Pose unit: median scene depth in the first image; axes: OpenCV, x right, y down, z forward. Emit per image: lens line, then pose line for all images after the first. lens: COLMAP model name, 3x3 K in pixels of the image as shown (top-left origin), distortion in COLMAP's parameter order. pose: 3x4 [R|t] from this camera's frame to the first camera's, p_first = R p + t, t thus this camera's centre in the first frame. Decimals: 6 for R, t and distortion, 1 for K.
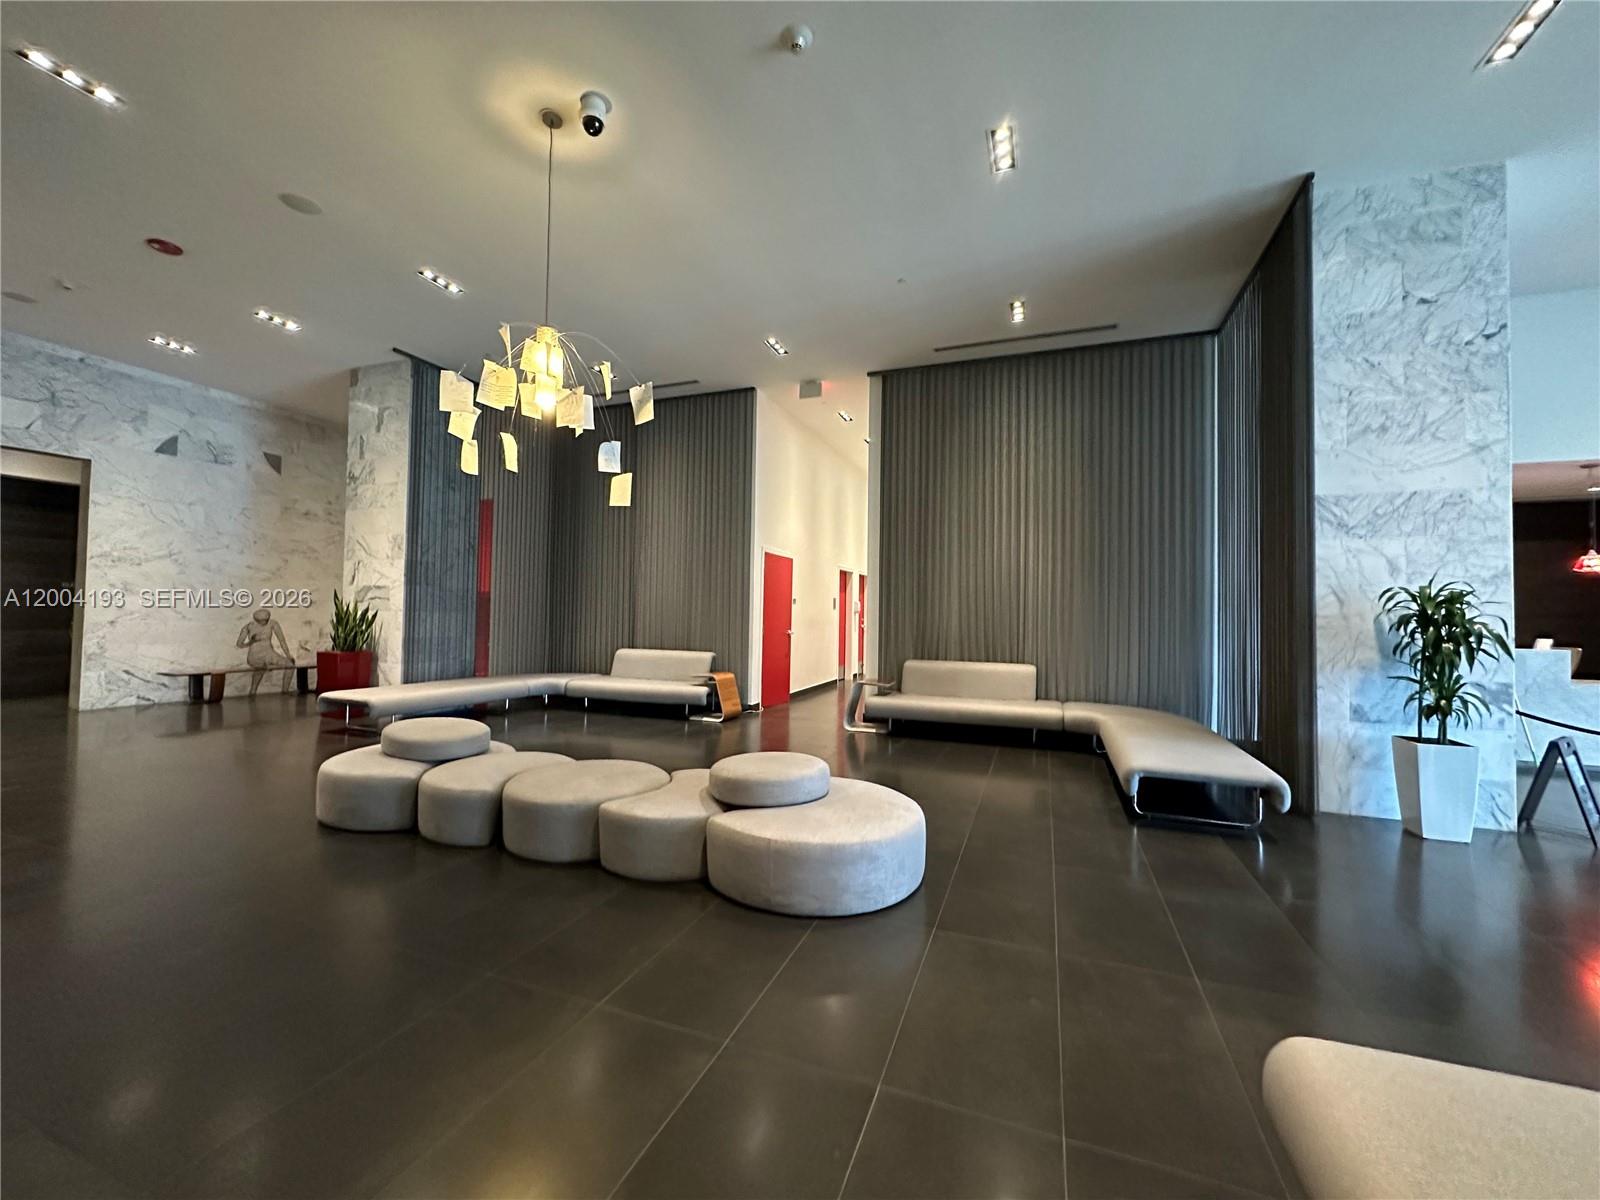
lens RADIAL K [[636.4, 0, 803.4], [0, 636.4, 597.3], [0, 0, 1]] dist [0.001241, 0.000030]
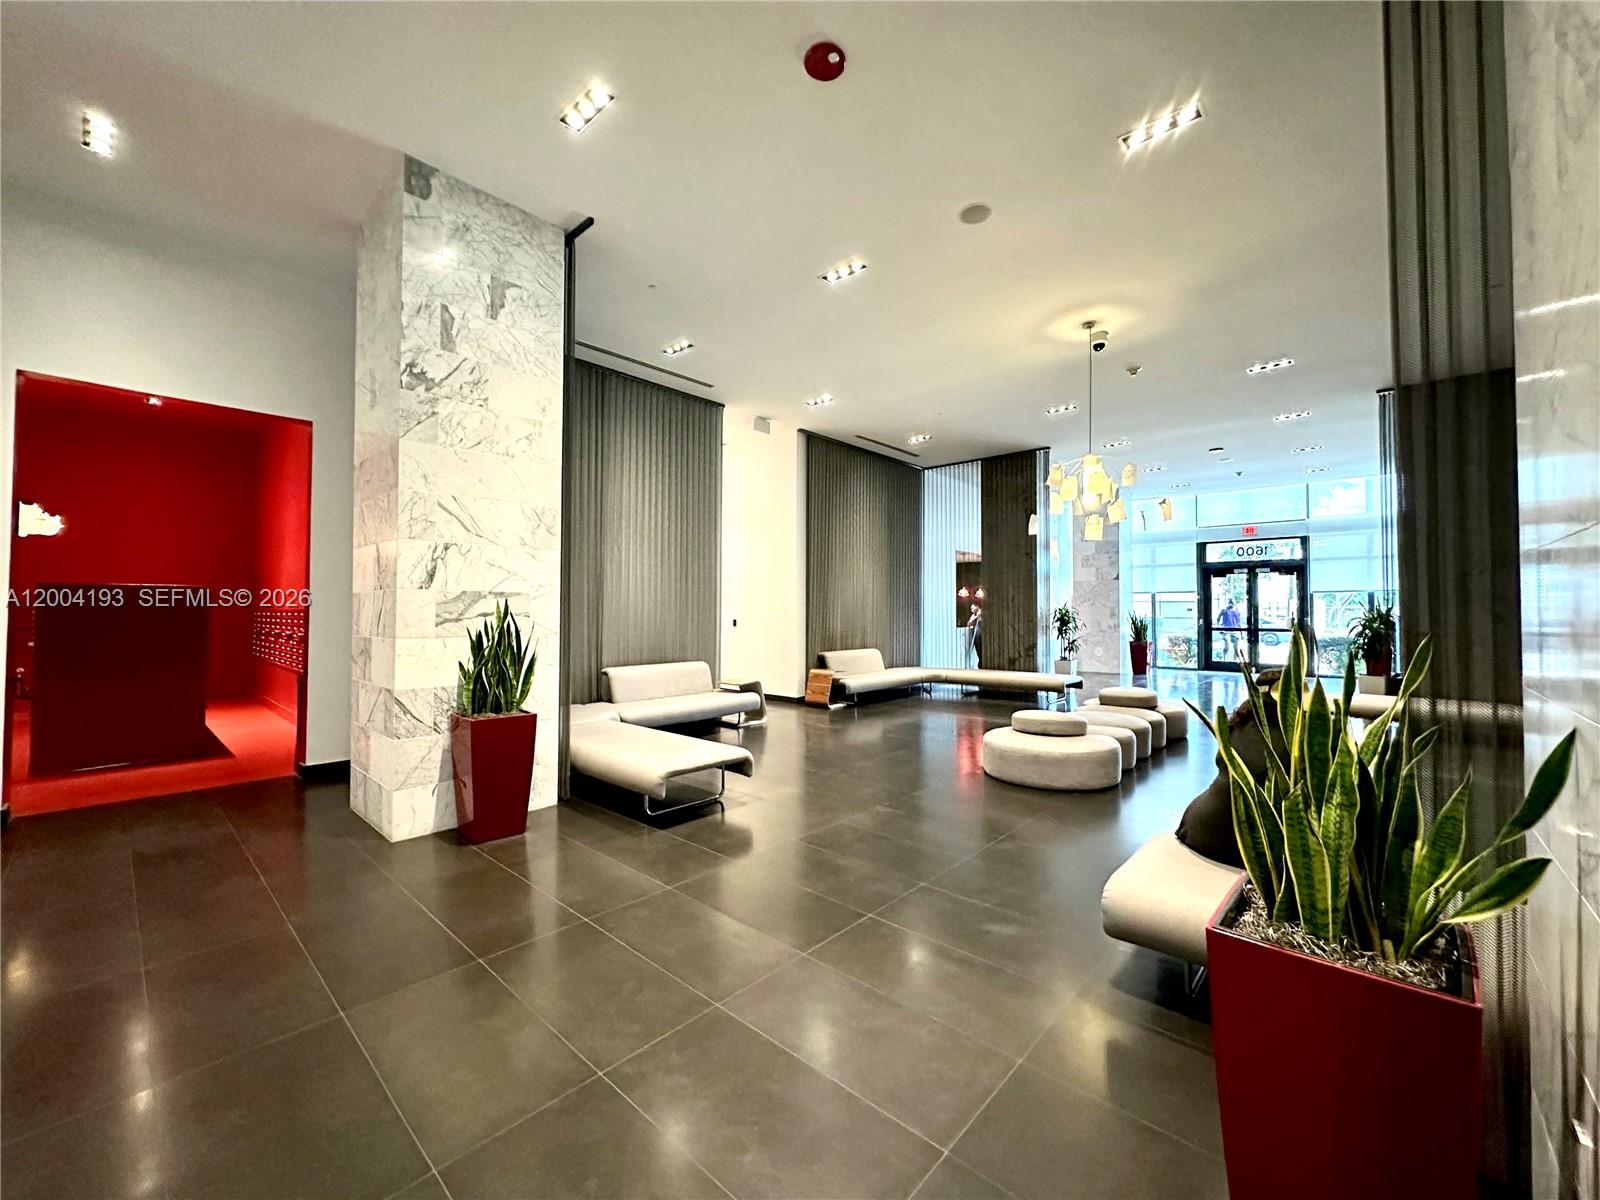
lens RADIAL K [[636.4, 0, 799.5], [0, 636.4, 601.1], [0, 0, 1]] dist [0.001241, 0.000030]
pose [[0.364615, 0.002235, 0.931156, -1.082073], [-0.018049, 0.999826, 0.004668, -0.016914], [-0.930983, -0.018508, 0.364592, 0.533874]]
